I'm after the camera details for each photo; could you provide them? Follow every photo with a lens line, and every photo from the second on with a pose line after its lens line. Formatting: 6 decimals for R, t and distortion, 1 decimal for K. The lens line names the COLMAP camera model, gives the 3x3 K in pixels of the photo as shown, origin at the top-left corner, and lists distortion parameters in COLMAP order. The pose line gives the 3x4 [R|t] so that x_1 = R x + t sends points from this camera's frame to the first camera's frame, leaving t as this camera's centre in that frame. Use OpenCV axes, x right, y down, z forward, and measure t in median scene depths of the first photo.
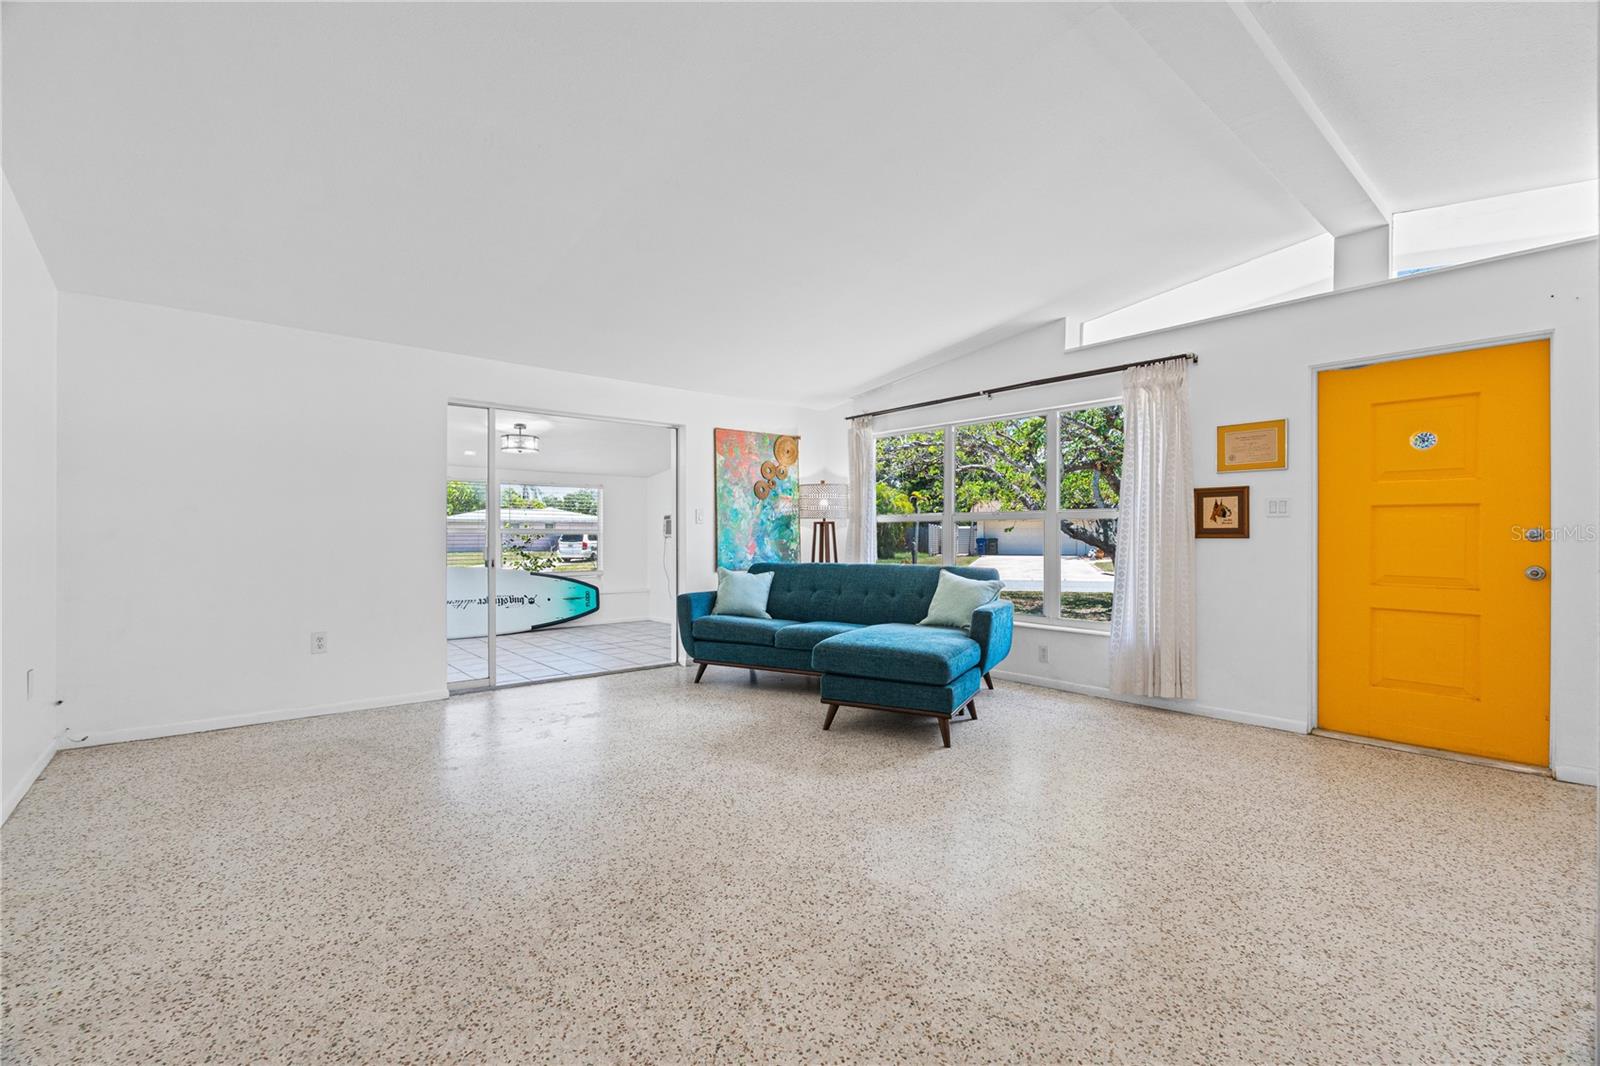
lens RADIAL K [[698.8, 0, 804.6], [0, 698.8, 536.5], [0, 0, 1]] dist [-0.006001, -0.000447]
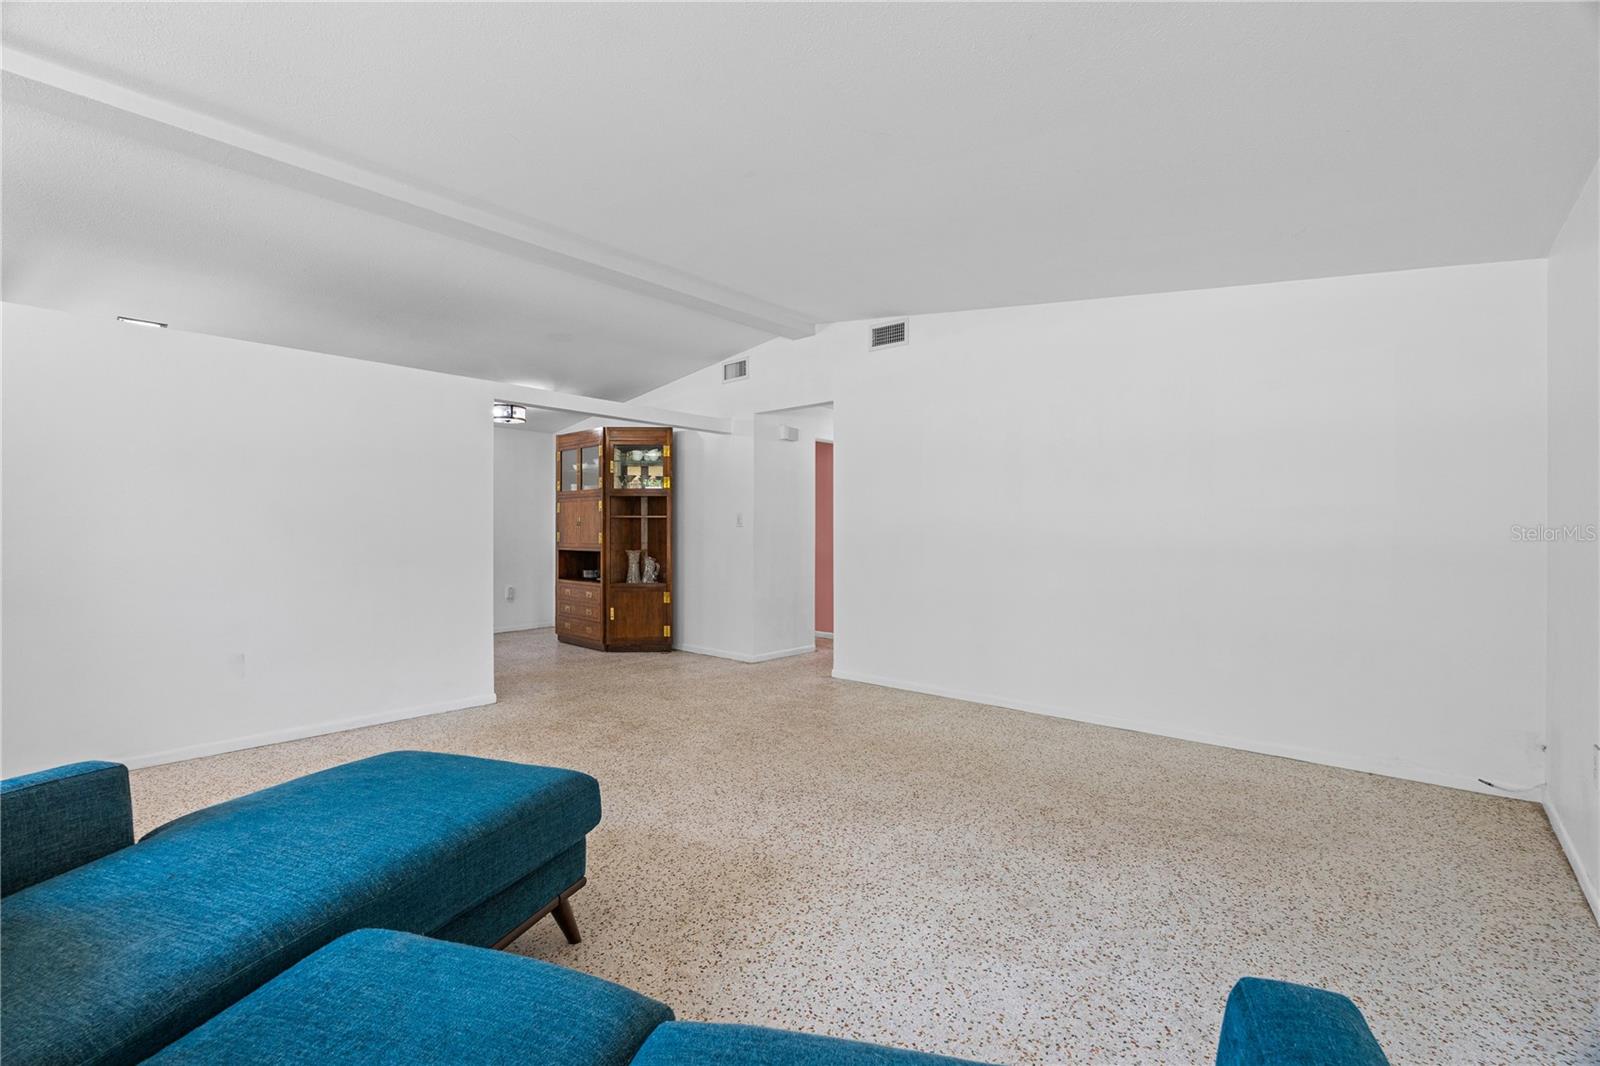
lens RADIAL K [[698.8, 0, 798.8], [0, 698.8, 523.7], [0, 0, 1]] dist [-0.006001, -0.000447]
pose [[-0.991004, -0.003867, -0.133773, -0.069319], [-0.002253, 0.999923, -0.012215, -0.020213], [0.133810, -0.011803, -0.990937, 1.737643]]
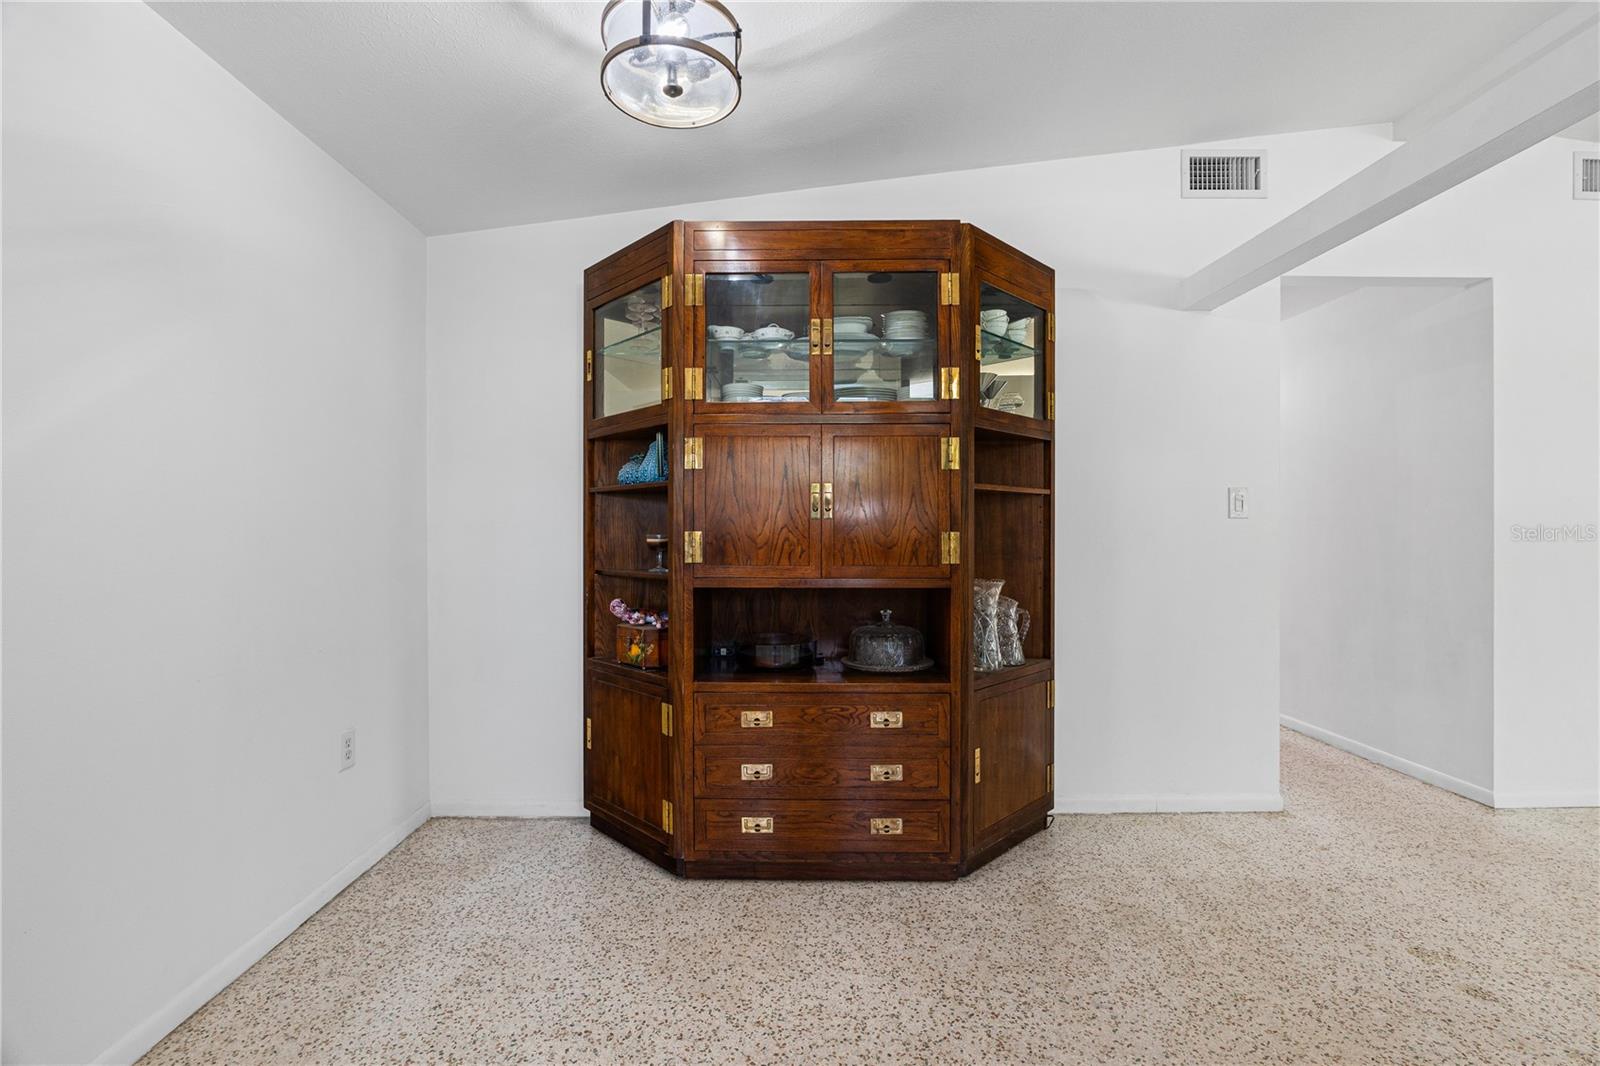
lens RADIAL K [[698.8, 0, 808.4], [0, 698.8, 536.4], [0, 0, 1]] dist [-0.006001, -0.000447]
pose [[-0.635180, 0.004101, -0.772354, 0.811970], [0.002696, 0.999992, 0.003093, -0.016631], [0.772360, -0.000118, -0.635185, 0.041943]]
